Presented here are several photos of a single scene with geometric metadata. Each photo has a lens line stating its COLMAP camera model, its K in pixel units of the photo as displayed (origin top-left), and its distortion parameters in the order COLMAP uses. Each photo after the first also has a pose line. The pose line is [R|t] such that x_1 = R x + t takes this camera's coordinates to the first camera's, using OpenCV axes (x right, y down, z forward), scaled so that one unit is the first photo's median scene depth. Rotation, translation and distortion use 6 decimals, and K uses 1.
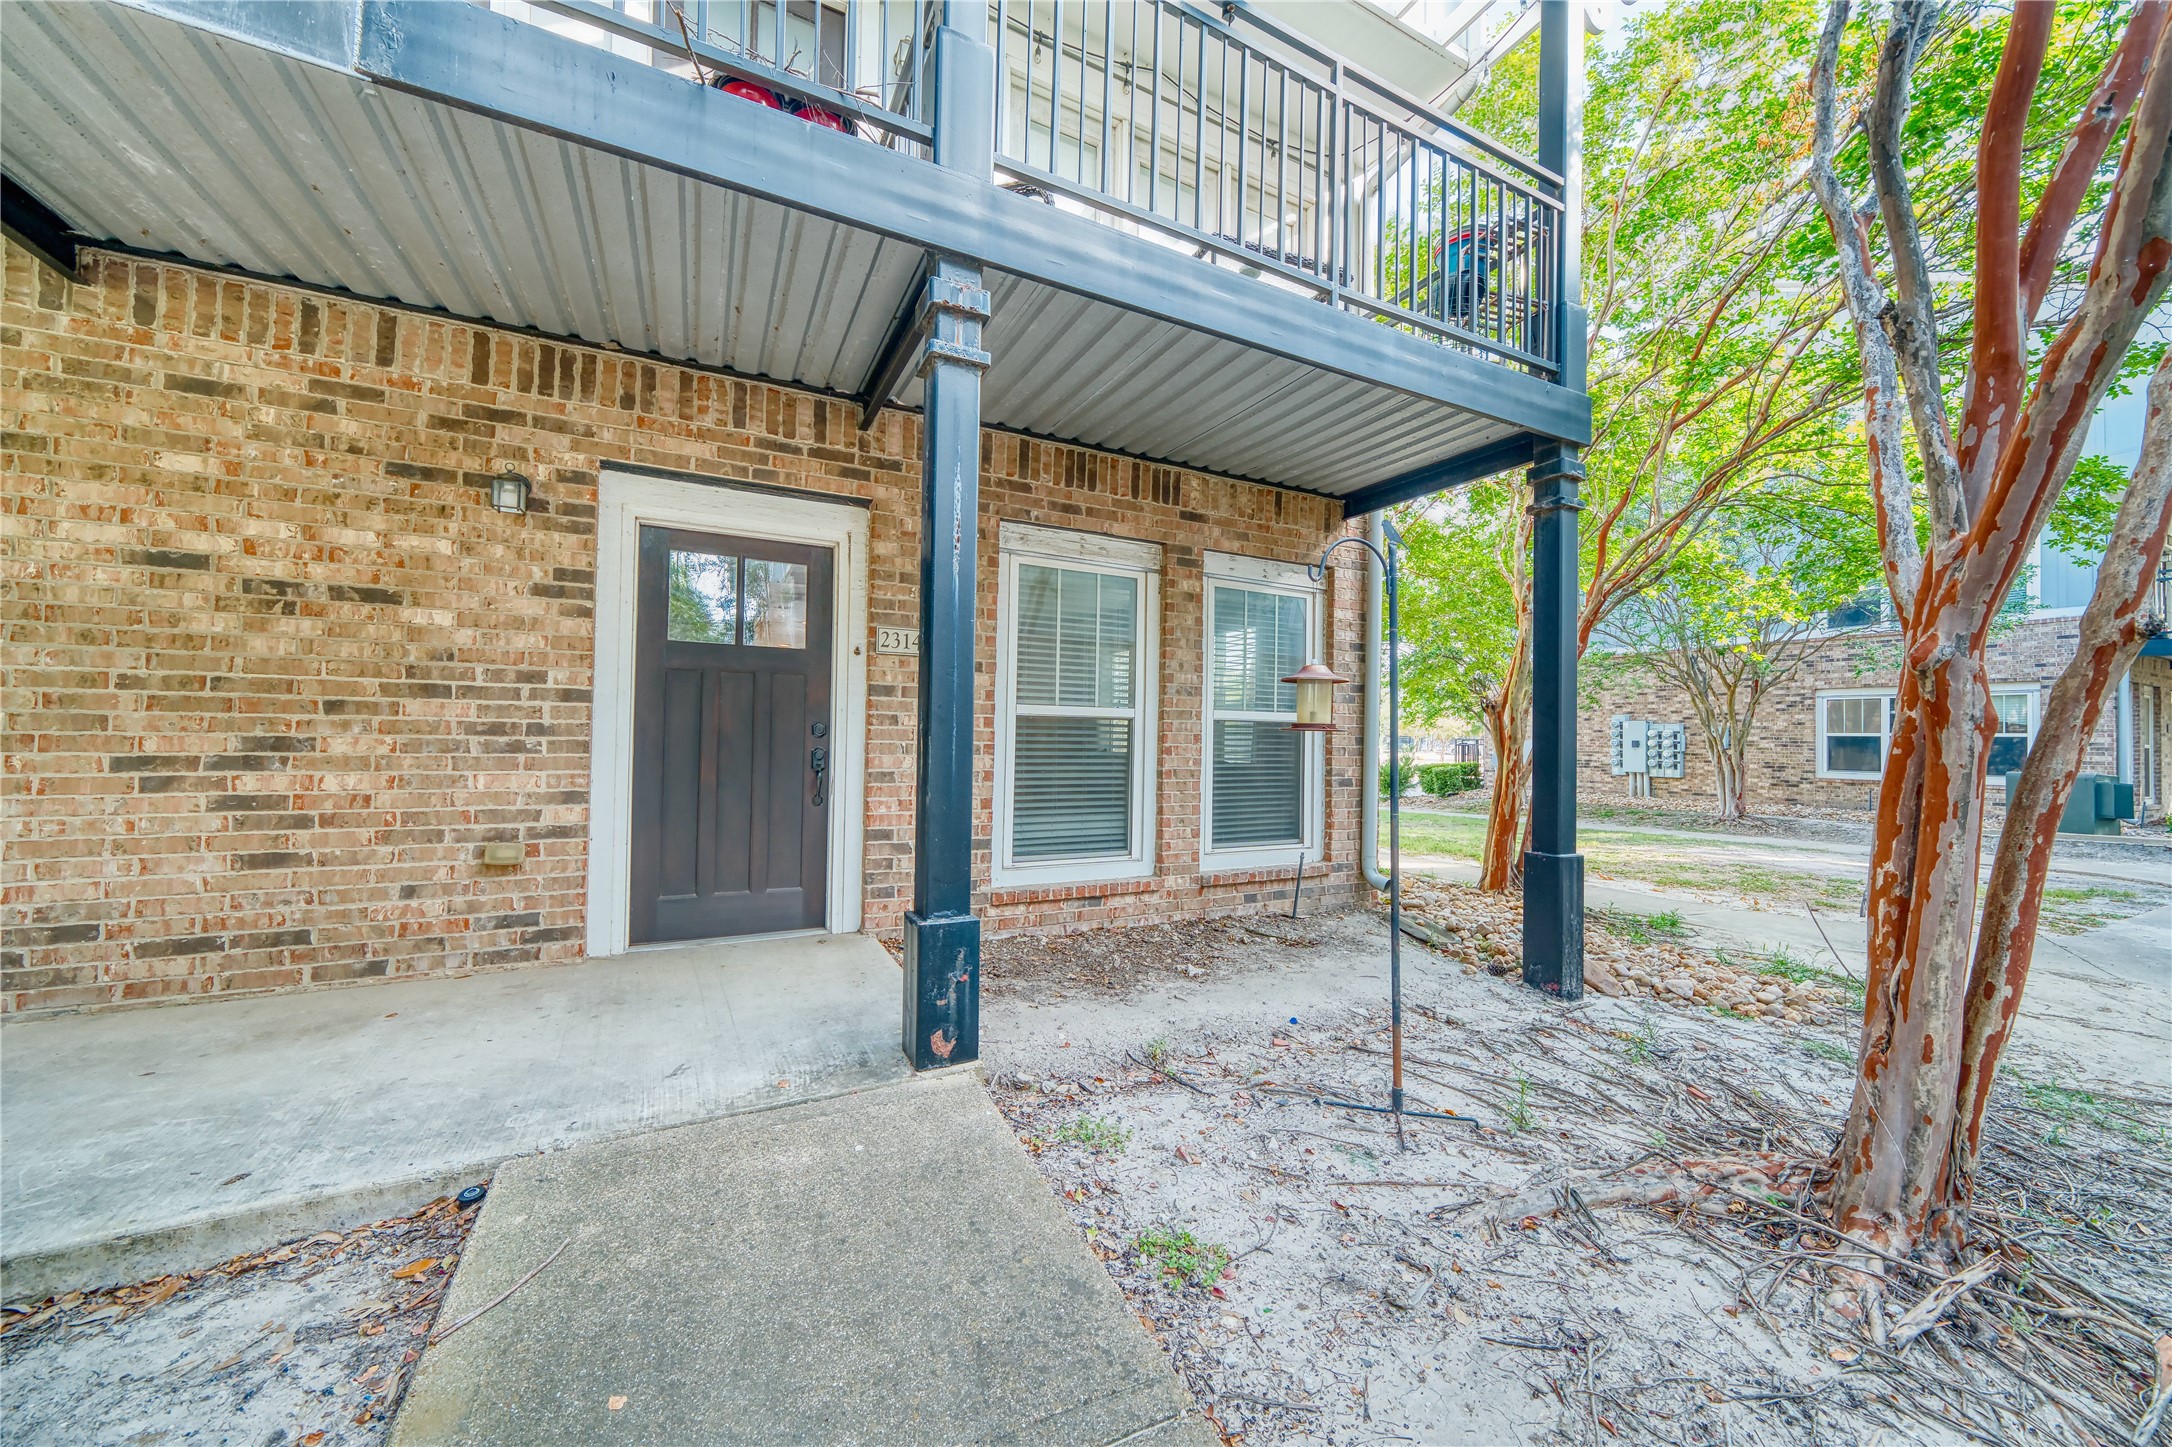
lens RADIAL K [[815.2, 0, 1102.4], [0, 815.2, 724.1], [0, 0, 1]] dist [-0.002376, 0.000020]
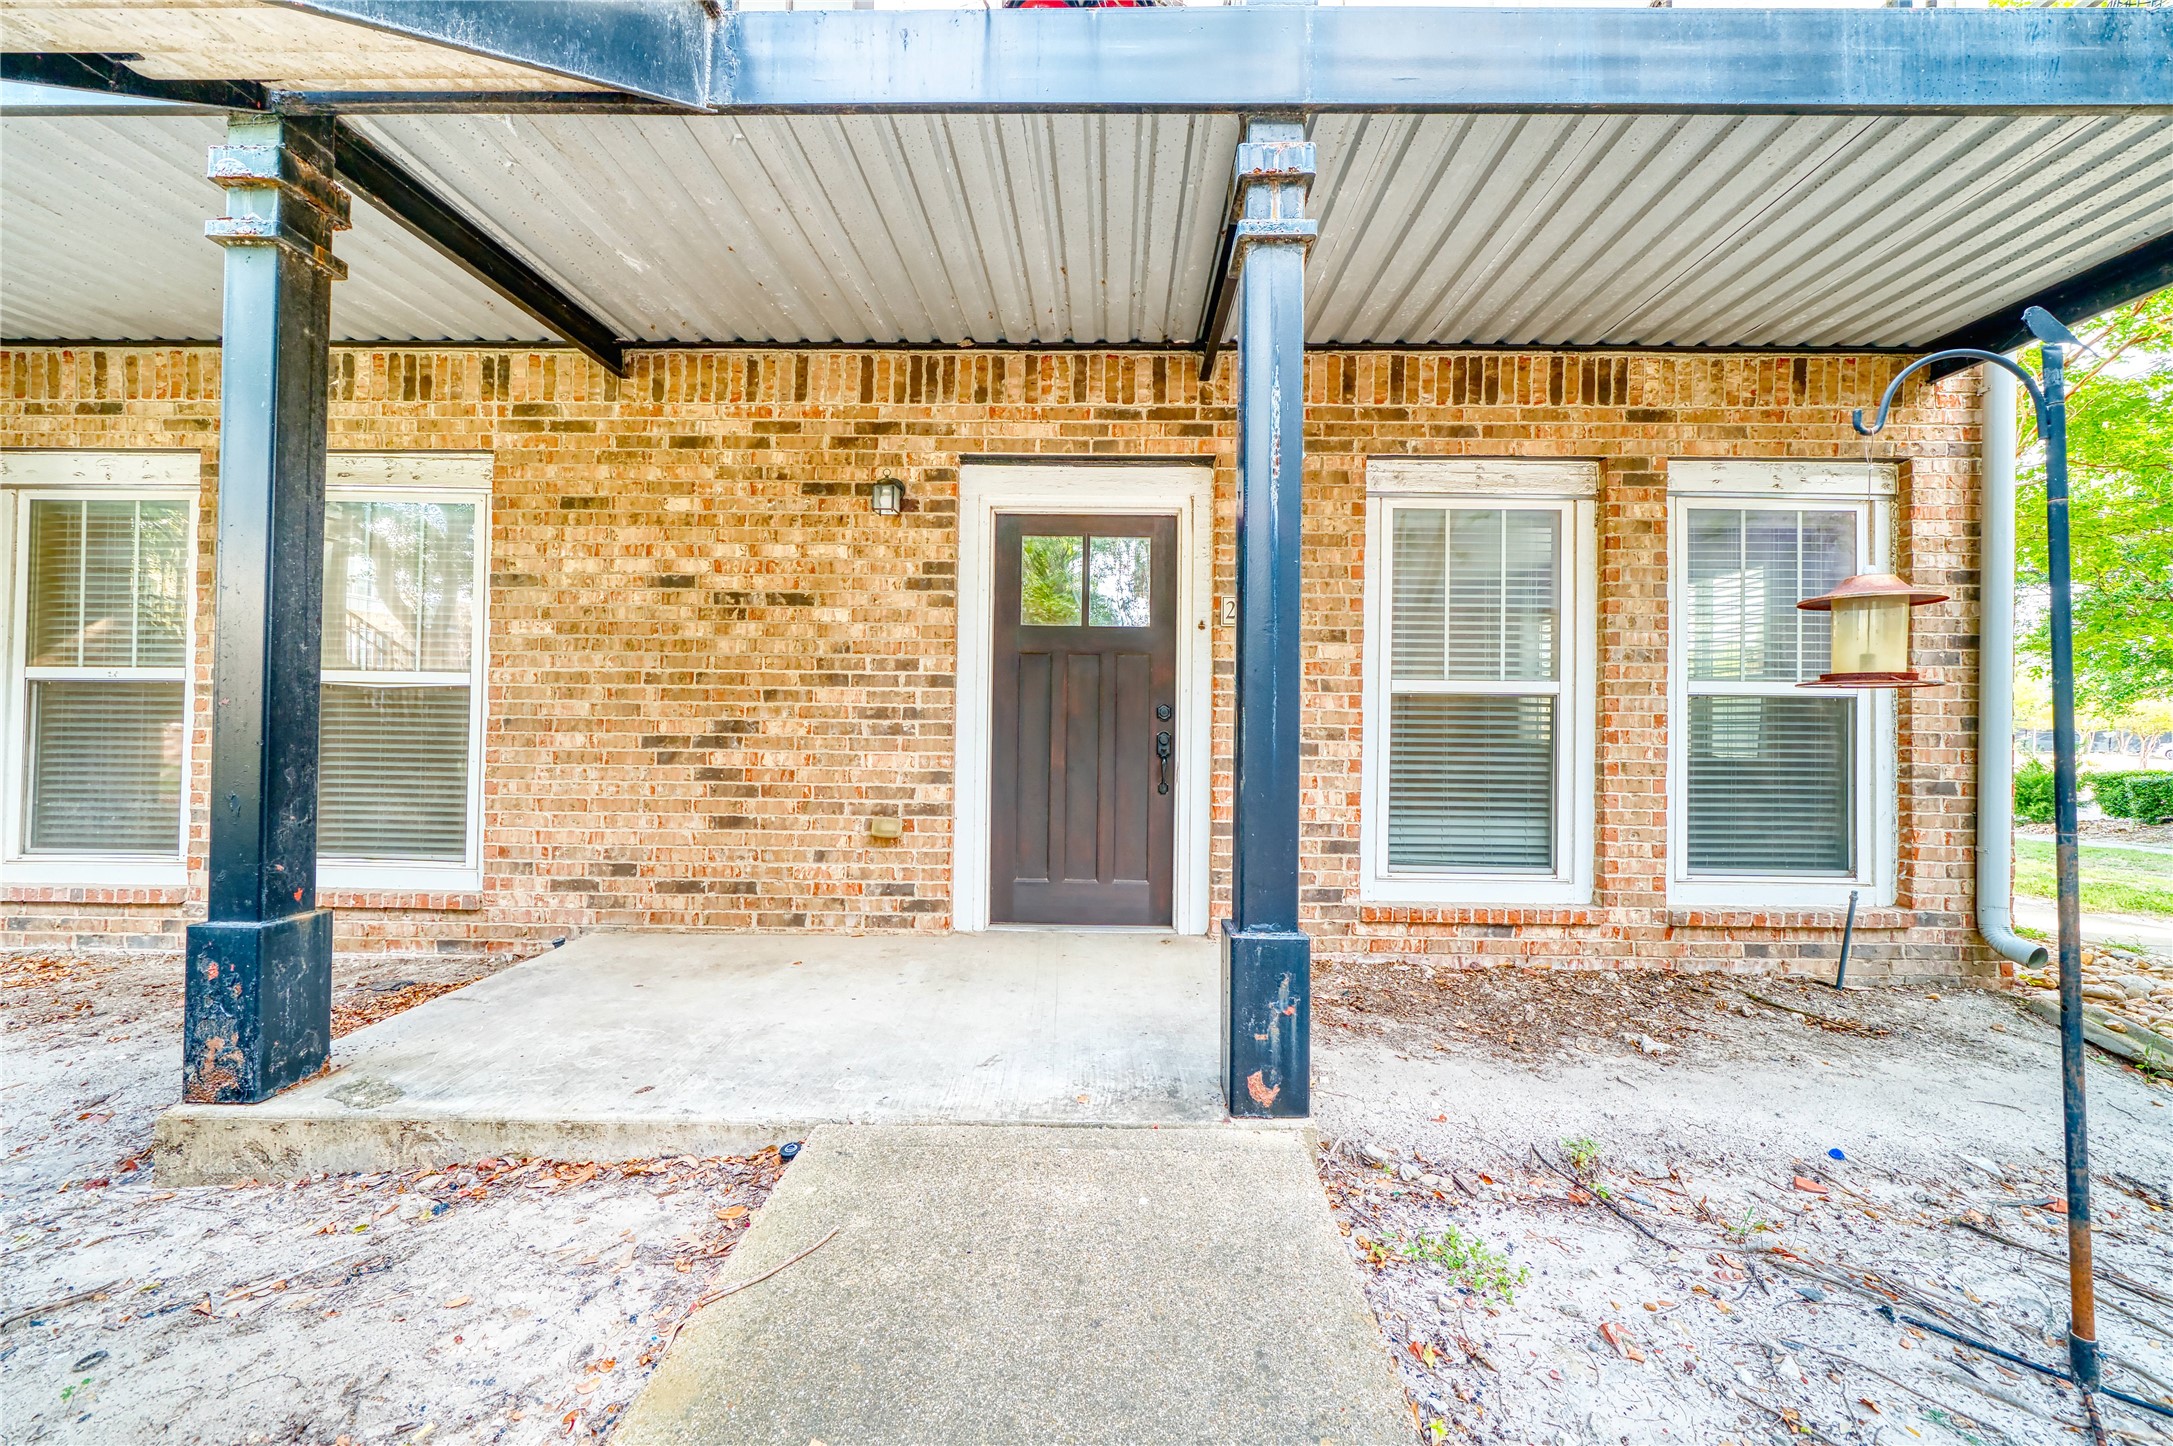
lens RADIAL K [[815.6, 0, 1102.9], [0, 815.6, 723.6], [0, 0, 1]] dist [-0.002376, 0.000020]
pose [[0.873895, -0.010849, -0.485993, 0.051901], [0.008829, 0.999940, -0.006445, 0.029968], [0.486034, 0.001342, 0.873939, 0.185971]]
